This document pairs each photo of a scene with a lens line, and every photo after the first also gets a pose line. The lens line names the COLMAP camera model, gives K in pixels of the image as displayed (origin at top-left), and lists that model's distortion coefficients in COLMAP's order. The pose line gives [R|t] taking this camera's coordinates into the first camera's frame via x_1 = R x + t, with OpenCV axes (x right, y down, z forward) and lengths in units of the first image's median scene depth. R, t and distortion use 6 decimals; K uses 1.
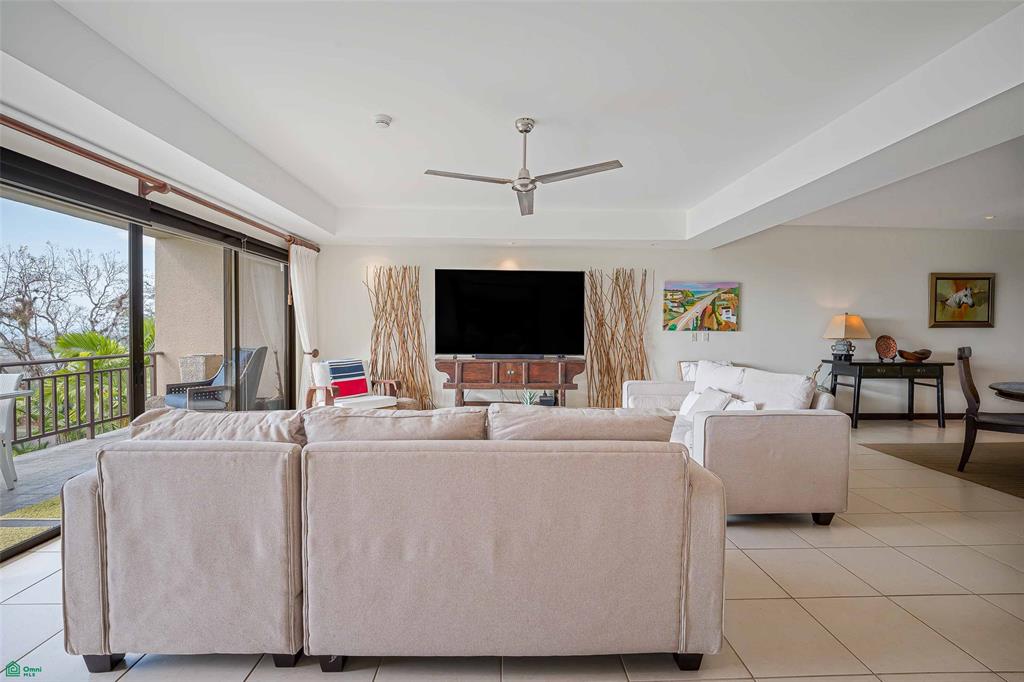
lens RADIAL K [[433.9, 0, 506.1], [0, 433.9, 337.2], [0, 0, 1]] dist [0.002272, -0.008516]
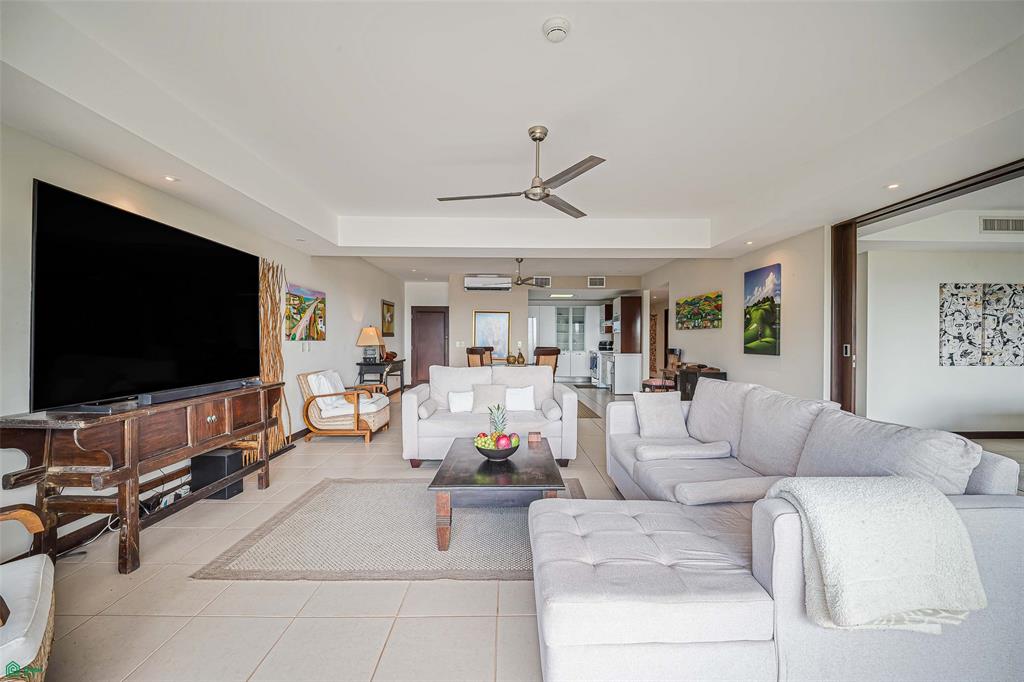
lens RADIAL K [[430.7, 0, 514.0], [0, 430.7, 341.8], [0, 0, 1]] dist [0.015537, -0.013159]
pose [[0.011076, -0.013080, 0.999853, -0.487737], [0.020198, 0.999713, 0.012855, -0.015171], [-0.999735, 0.020053, 0.011337, 0.544345]]
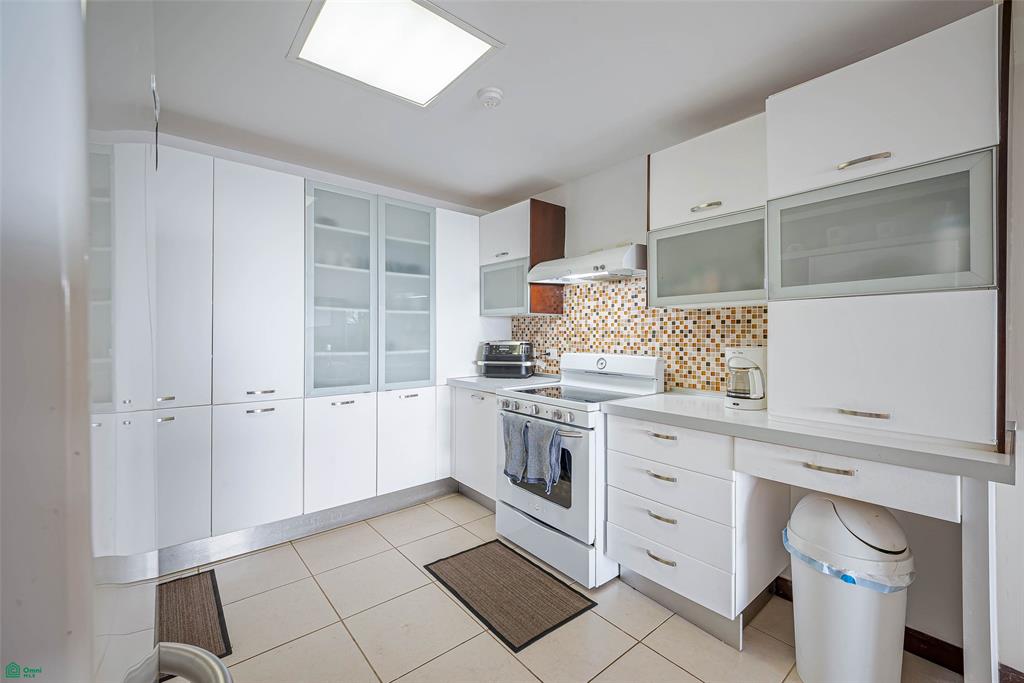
lens RADIAL K [[419.5, 0, 517.8], [0, 419.5, 337.1], [0, 0, 1]] dist [0.011828, -0.000258]
pose [[-0.625000, -0.009919, 0.780562, 1.124060], [0.010943, 0.999710, 0.021466, -0.002926], [-0.780548, 0.021958, -0.624710, 0.468652]]
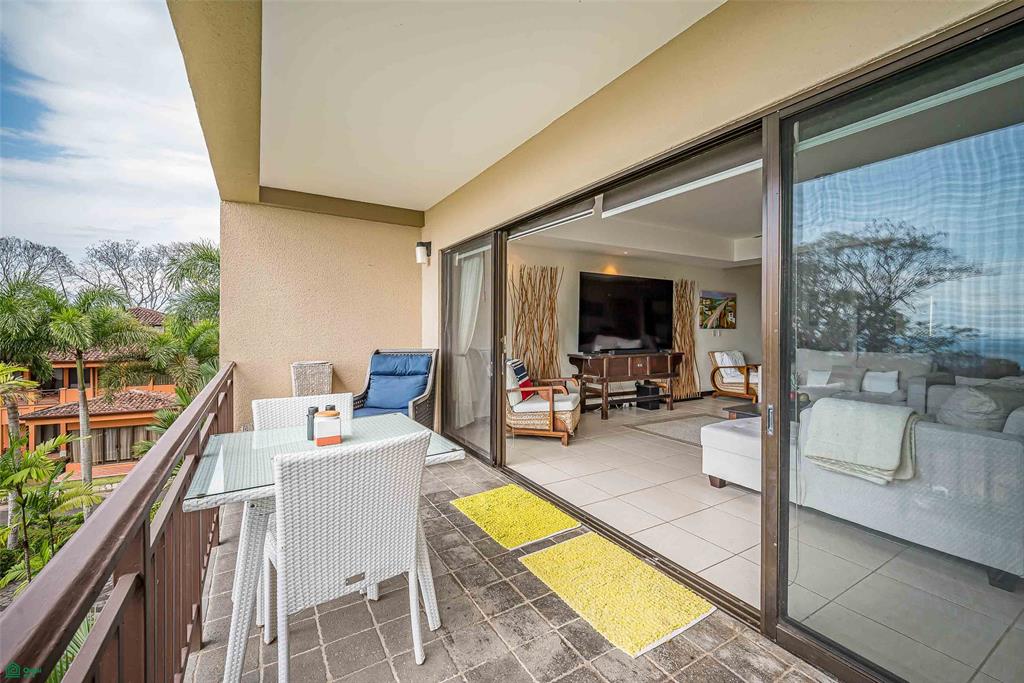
lens RADIAL K [[428.7, 0, 515.0], [0, 428.7, 334.7], [0, 0, 1]] dist [0.010053, -0.012397]
pose [[0.870018, -0.010337, 0.492911, -0.753980], [0.013257, 0.999909, -0.002430, -0.001339], [-0.492841, 0.008648, 0.870076, 0.158176]]
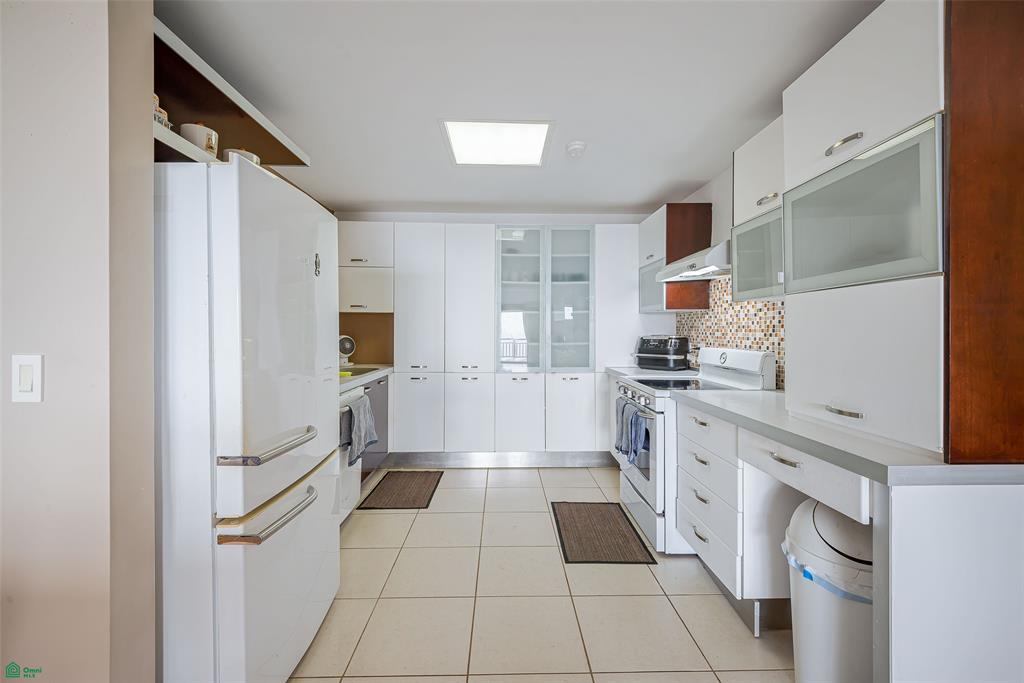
lens RADIAL K [[422.9, 0, 512.3], [0, 422.9, 334.1], [0, 0, 1]] dist [0.018670, 0.000018]
pose [[0.003321, -0.013174, 0.999908, 0.958676], [0.020620, 0.999702, 0.013103, -0.000435], [-0.999782, 0.020574, 0.003591, 0.341817]]
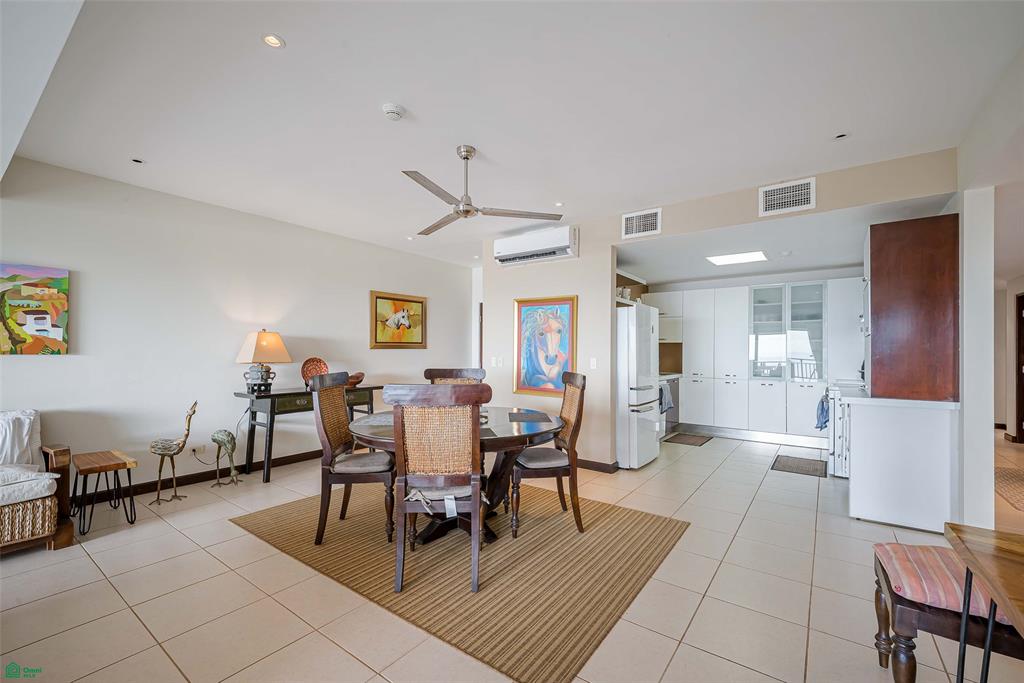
lens RADIAL K [[428.7, 0, 516.6], [0, 428.7, 350.1], [0, 0, 1]] dist [0.011628, -0.000713]
pose [[0.610376, -0.000667, 0.792111, 0.443578], [0.017599, 0.999764, -0.012720, -0.001882], [-0.791916, 0.021705, 0.610244, 0.181312]]
